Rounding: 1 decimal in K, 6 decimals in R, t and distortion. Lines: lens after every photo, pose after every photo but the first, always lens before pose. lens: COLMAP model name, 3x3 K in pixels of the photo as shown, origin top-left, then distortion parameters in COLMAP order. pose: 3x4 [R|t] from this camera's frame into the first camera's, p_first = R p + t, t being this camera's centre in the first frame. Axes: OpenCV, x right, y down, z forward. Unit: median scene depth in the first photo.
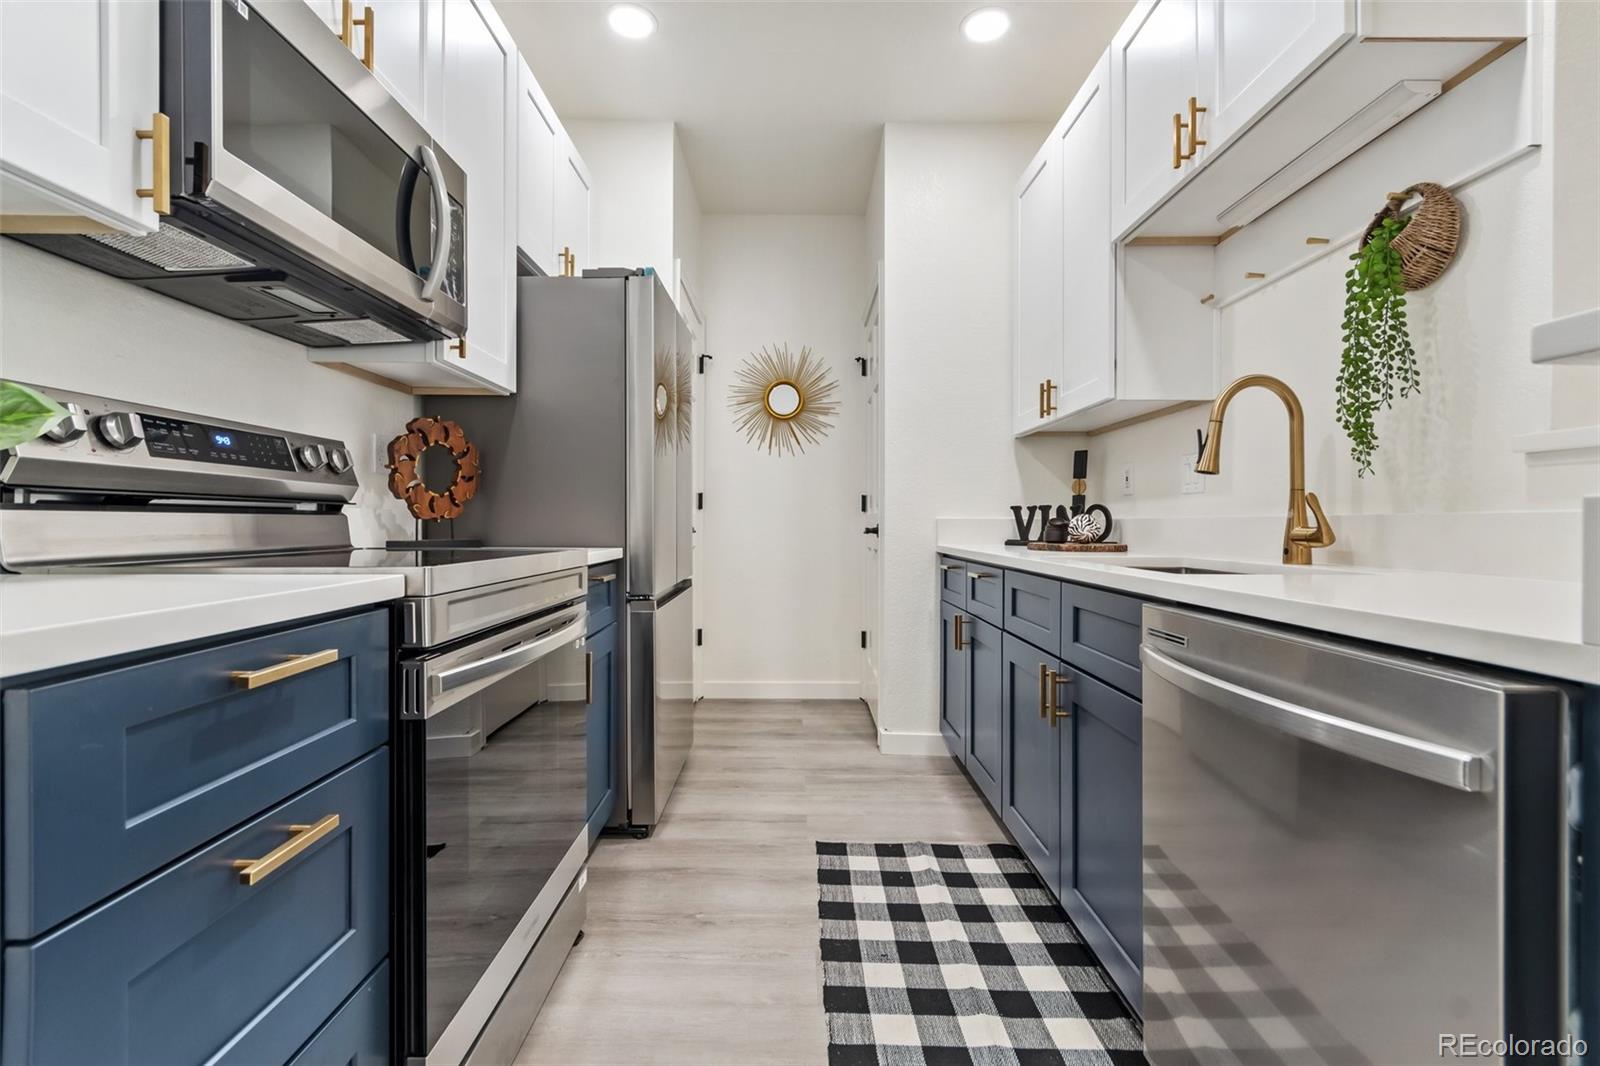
lens RADIAL K [[708.8, 0, 791.4], [0, 708.8, 523.4], [0, 0, 1]] dist [0.001668, -0.000012]
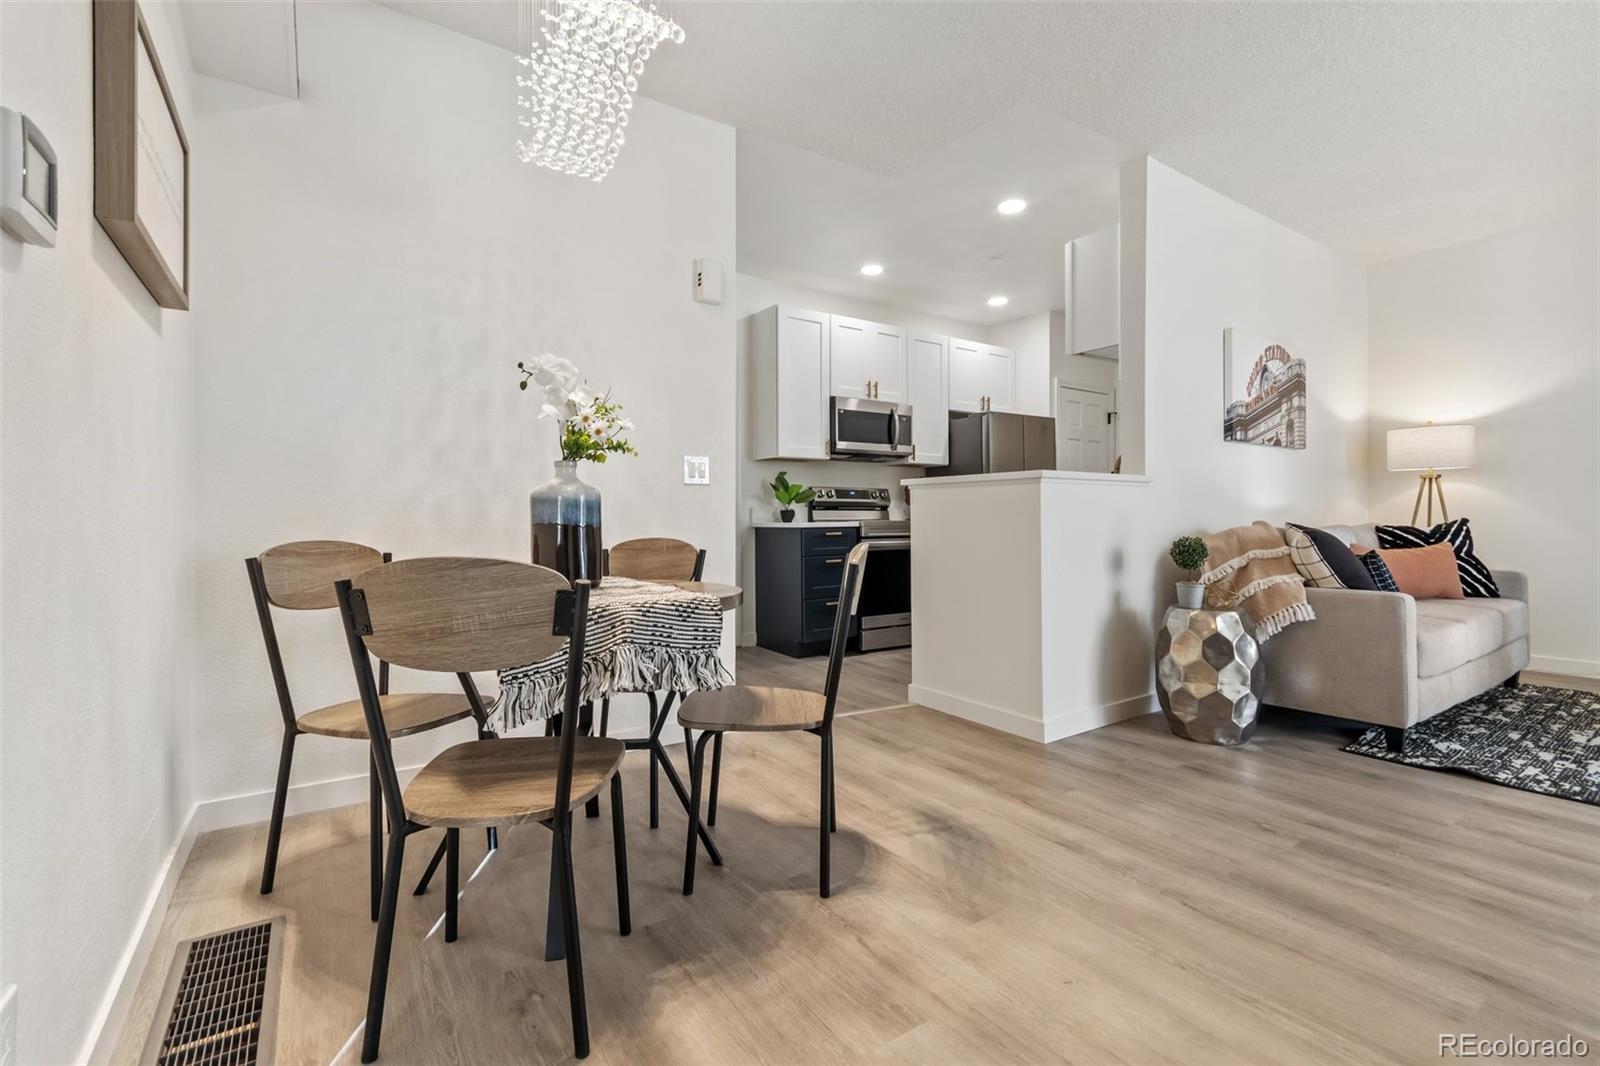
lens RADIAL K [[708.8, 0, 791.4], [0, 708.8, 523.4], [0, 0, 1]] dist [0.001668, -0.000012]
pose [[0.553415, -0.000047, -0.832905, 1.538962], [0.003906, 0.999989, 0.002539, 0.030501], [0.832896, -0.004659, 0.553409, -0.998707]]
